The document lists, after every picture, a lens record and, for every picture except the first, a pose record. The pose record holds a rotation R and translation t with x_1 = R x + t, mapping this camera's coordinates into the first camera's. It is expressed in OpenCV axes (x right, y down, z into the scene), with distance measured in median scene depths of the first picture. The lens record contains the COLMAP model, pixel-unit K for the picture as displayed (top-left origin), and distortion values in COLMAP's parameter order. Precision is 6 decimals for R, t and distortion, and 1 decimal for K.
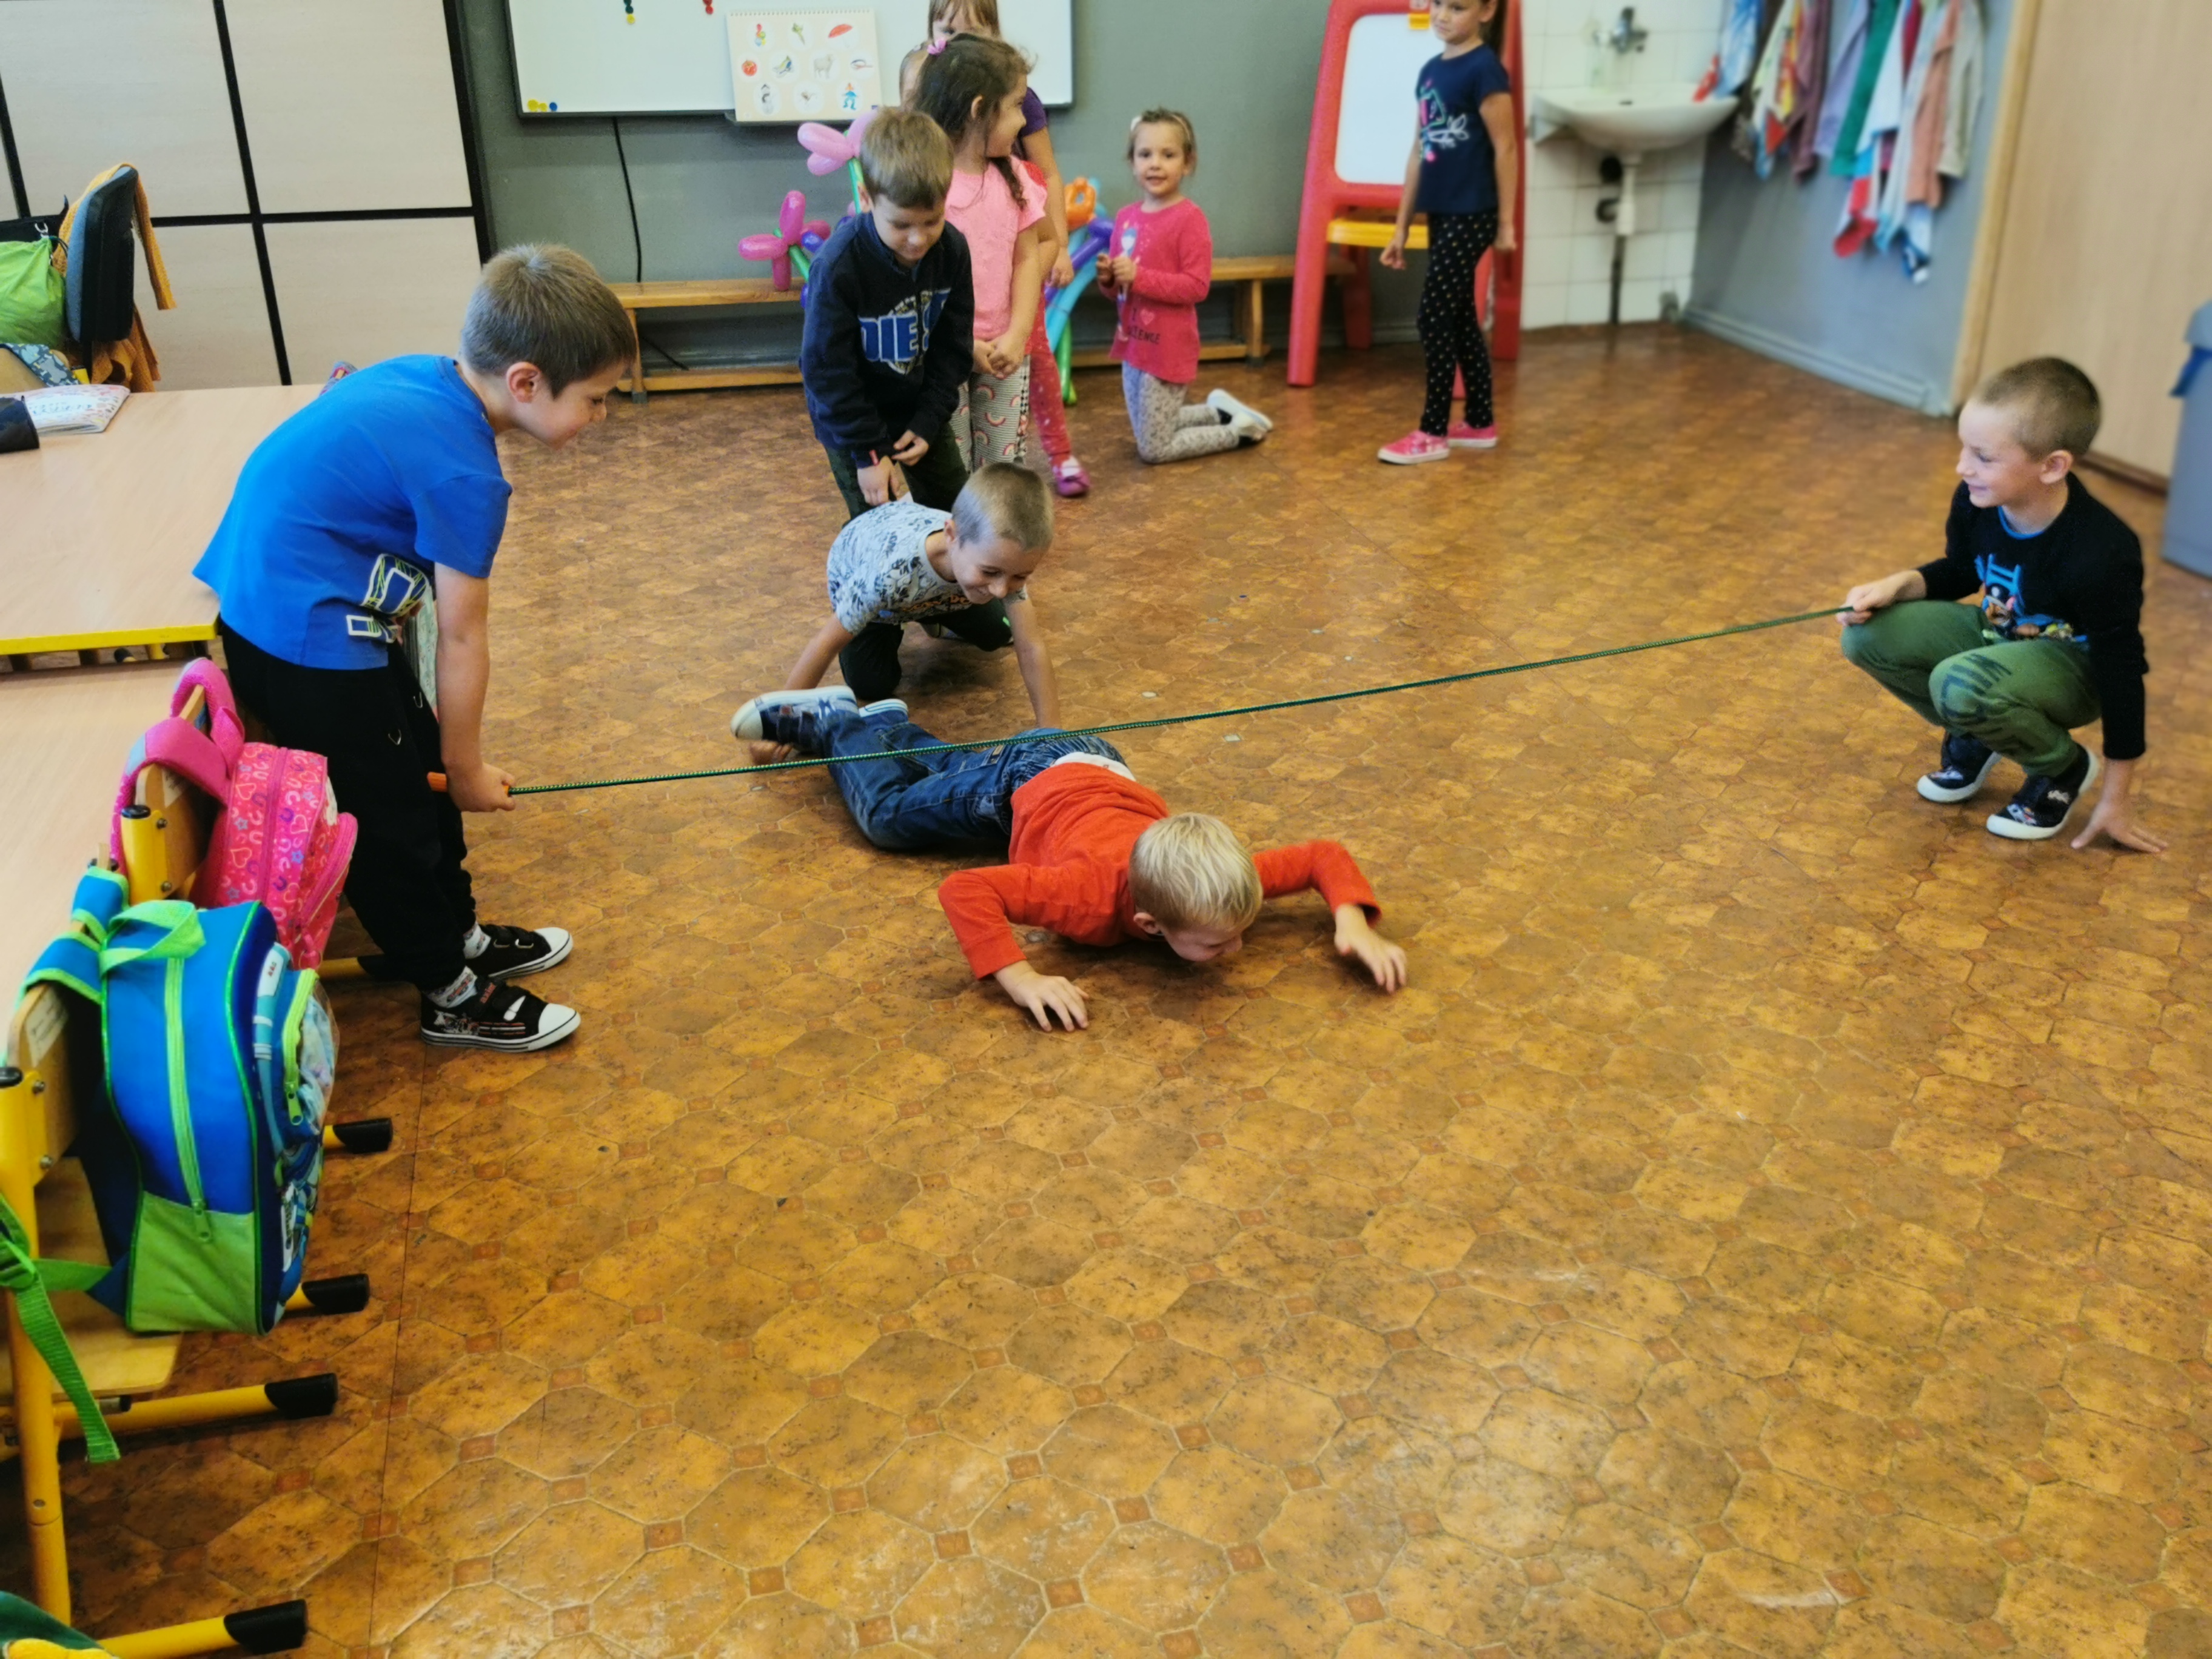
lens RADIAL K [[1977.0, 0, 1123.1], [0, 1977.0, 829.9], [0, 0, 1]] dist [0.054737, -0.019205]
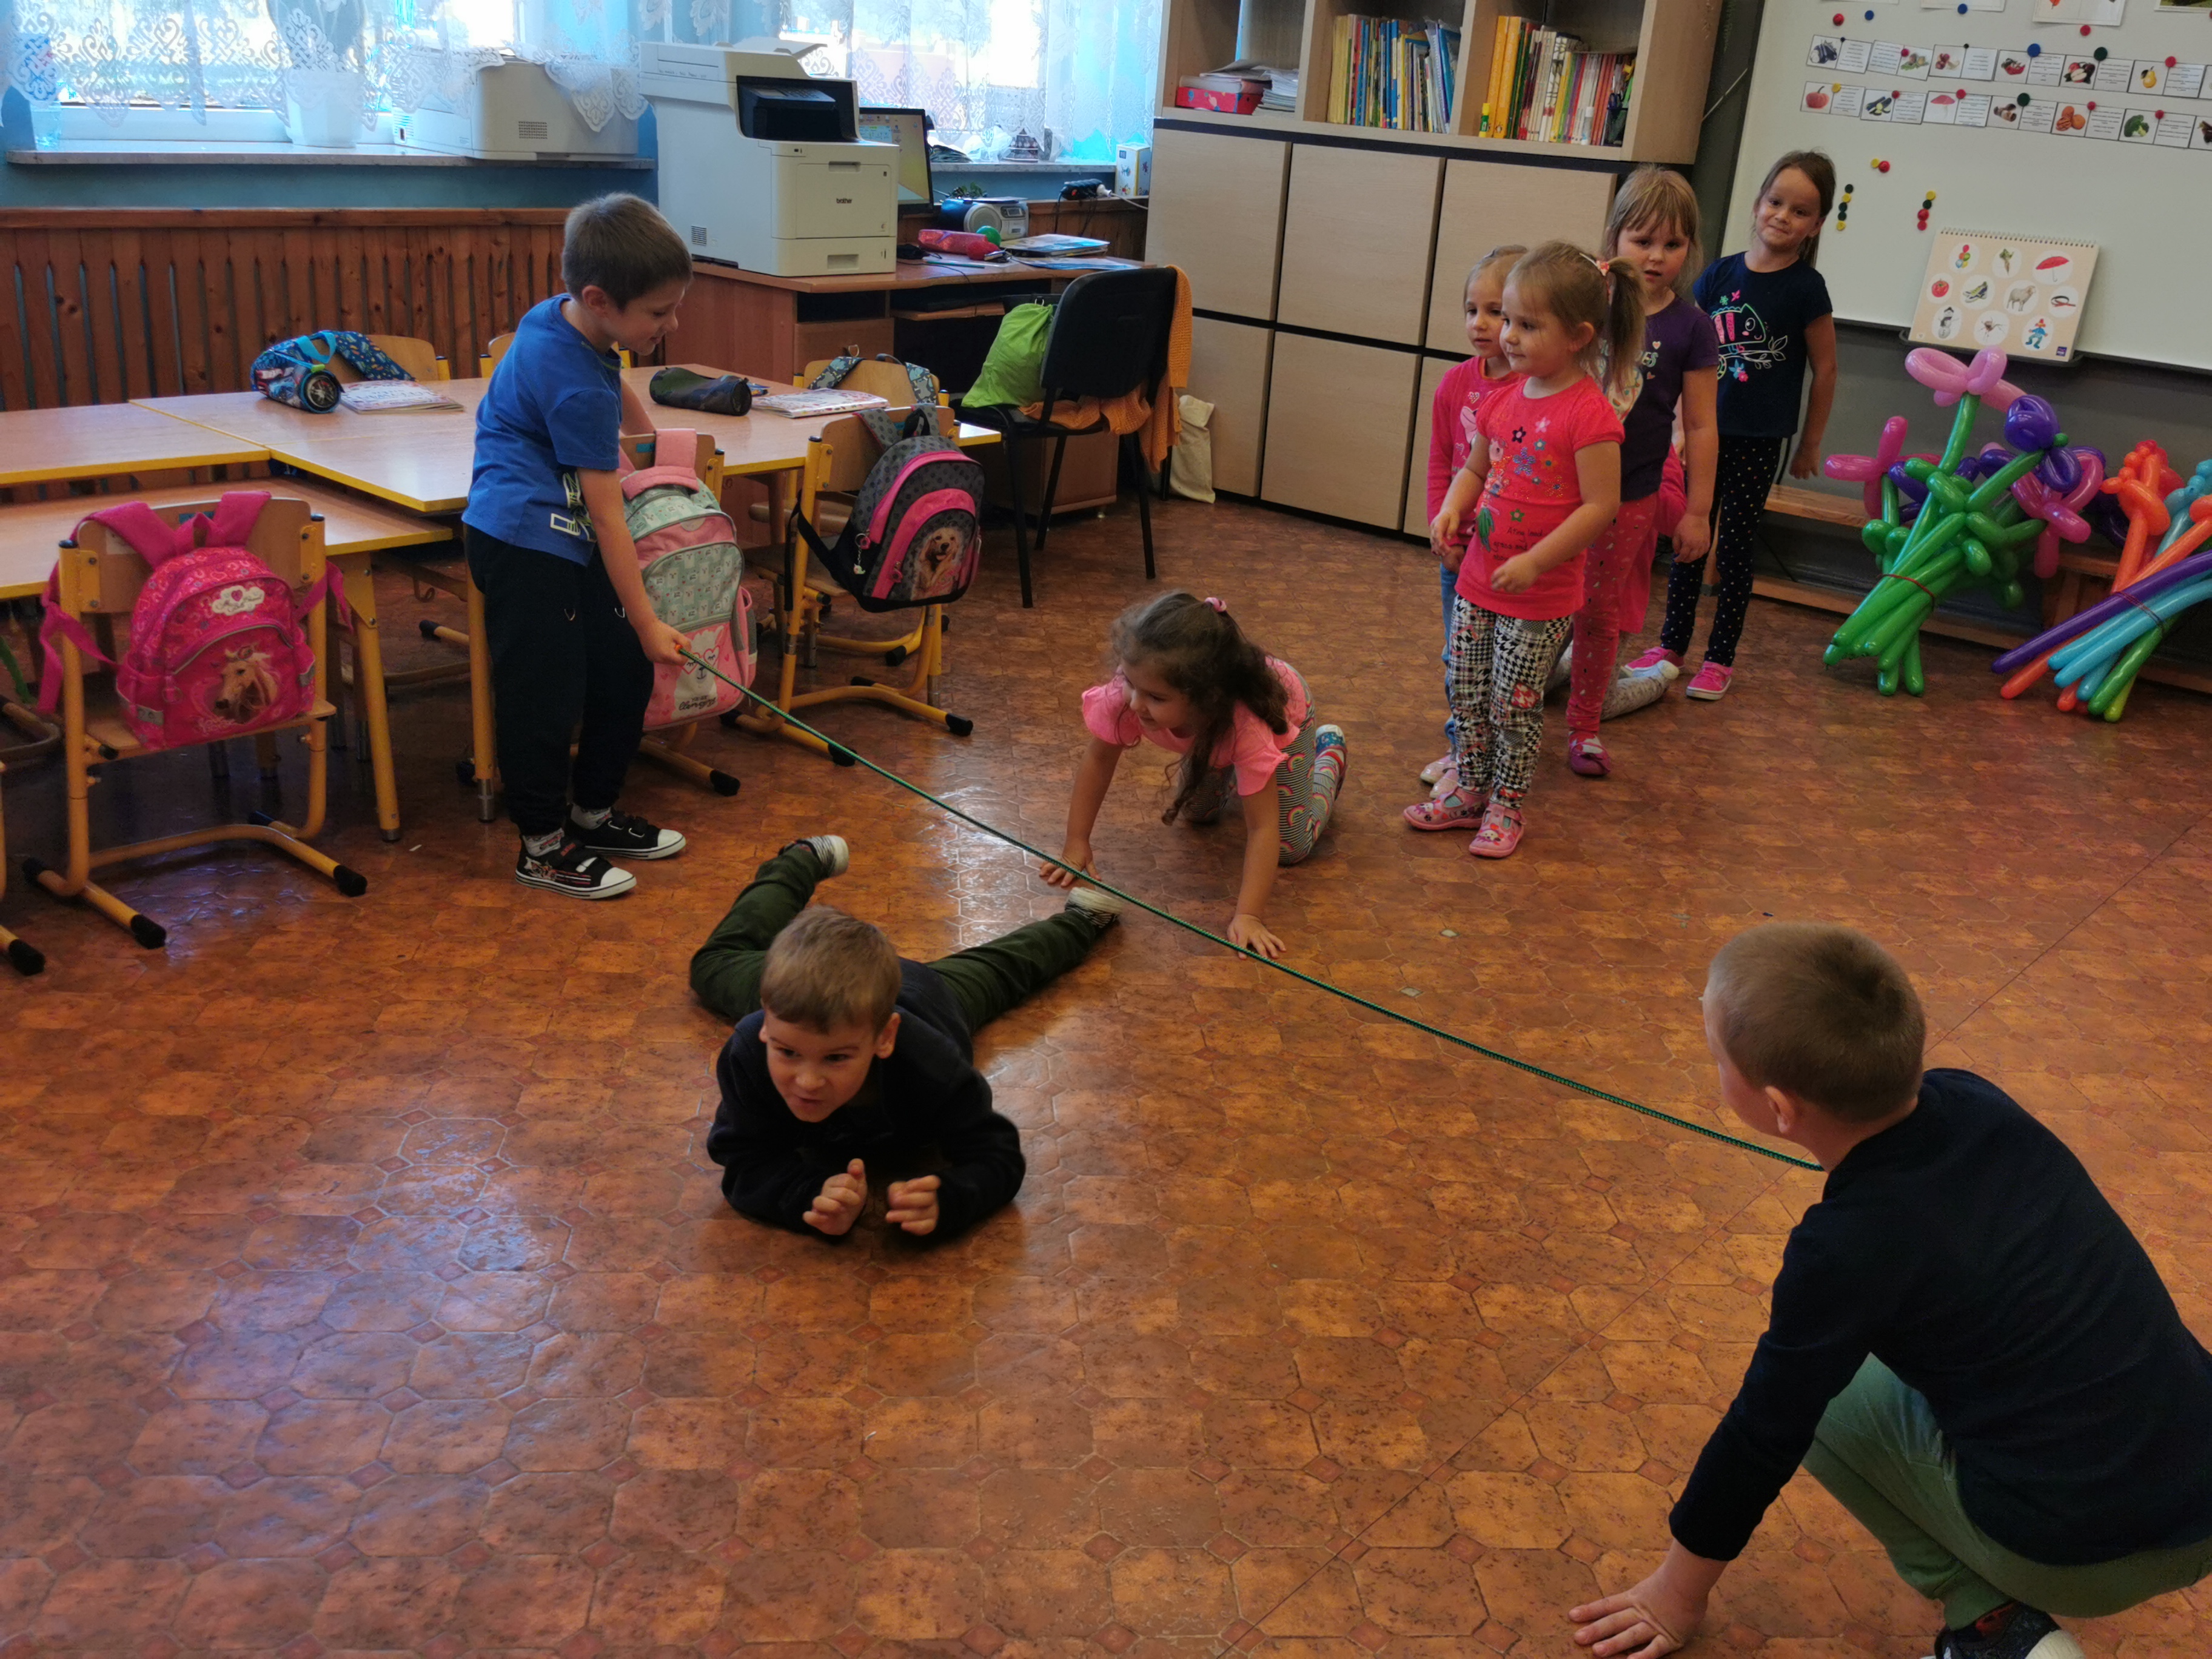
lens RADIAL K [[2028.5, 0, 1108.4], [0, 2028.5, 830.2], [0, 0, 1]] dist [0.079812, -0.117416]
pose [[0.596314, 0.330780, -0.731433, 0.745117], [-0.412121, 0.908064, 0.074670, -0.151480], [0.688887, 0.256912, 0.677813, 0.366752]]
